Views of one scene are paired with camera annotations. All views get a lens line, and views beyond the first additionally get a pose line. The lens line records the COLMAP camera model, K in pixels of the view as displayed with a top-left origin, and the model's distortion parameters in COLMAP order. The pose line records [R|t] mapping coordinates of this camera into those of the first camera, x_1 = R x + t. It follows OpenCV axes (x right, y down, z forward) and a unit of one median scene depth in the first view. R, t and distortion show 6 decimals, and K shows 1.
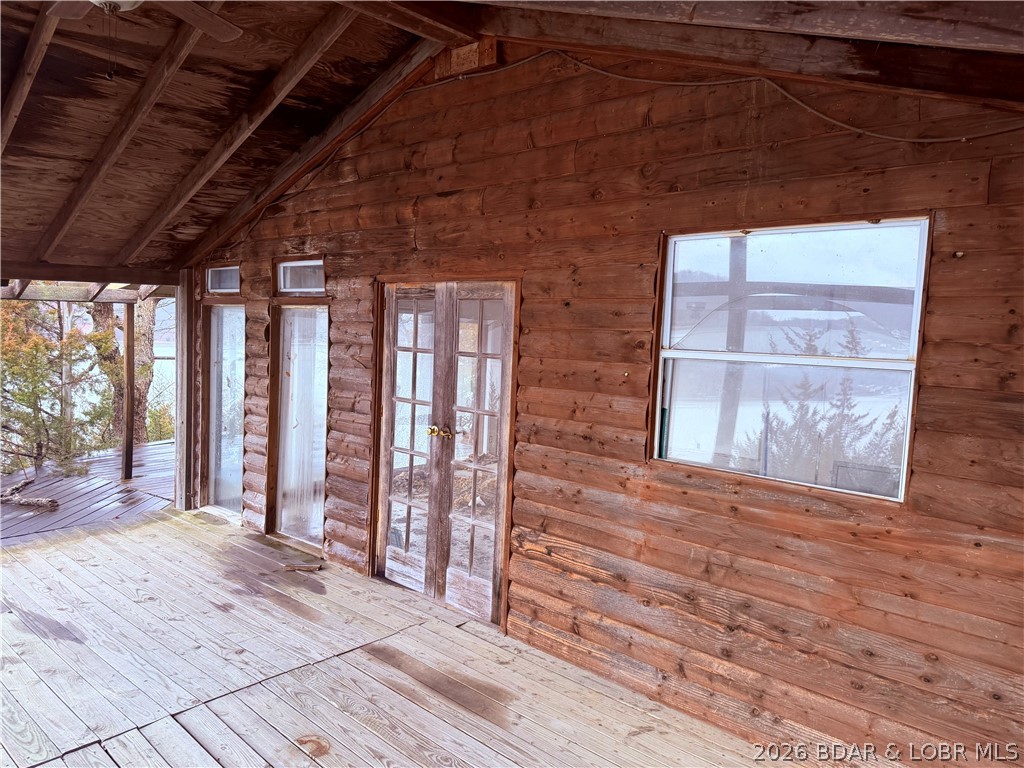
lens RADIAL K [[719.8, 0, 515.9], [0, 719.8, 388.3], [0, 0, 1]] dist [0.049586, -0.075234]
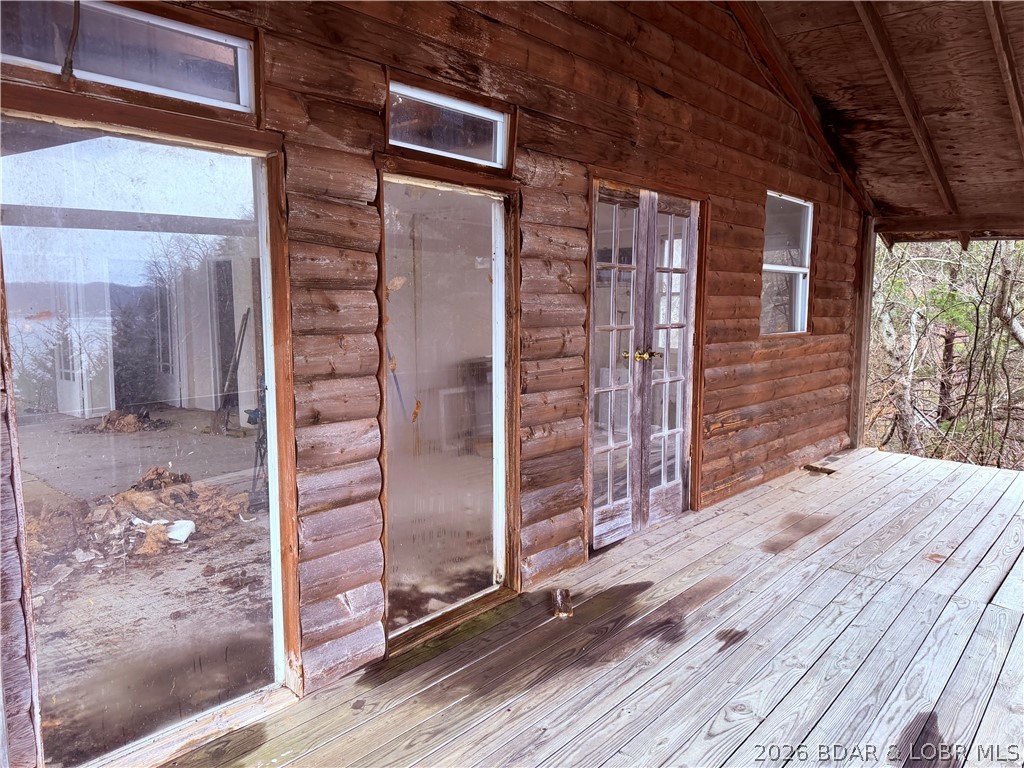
lens RADIAL K [[719.8, 0, 511.4], [0, 719.8, 383.4], [0, 0, 1]] dist [0.049586, -0.075234]
pose [[-0.008971, -0.159953, 0.987084, -1.062527], [0.066819, 0.984822, 0.160193, -0.065390], [-0.997725, 0.067393, 0.001853, 1.208017]]
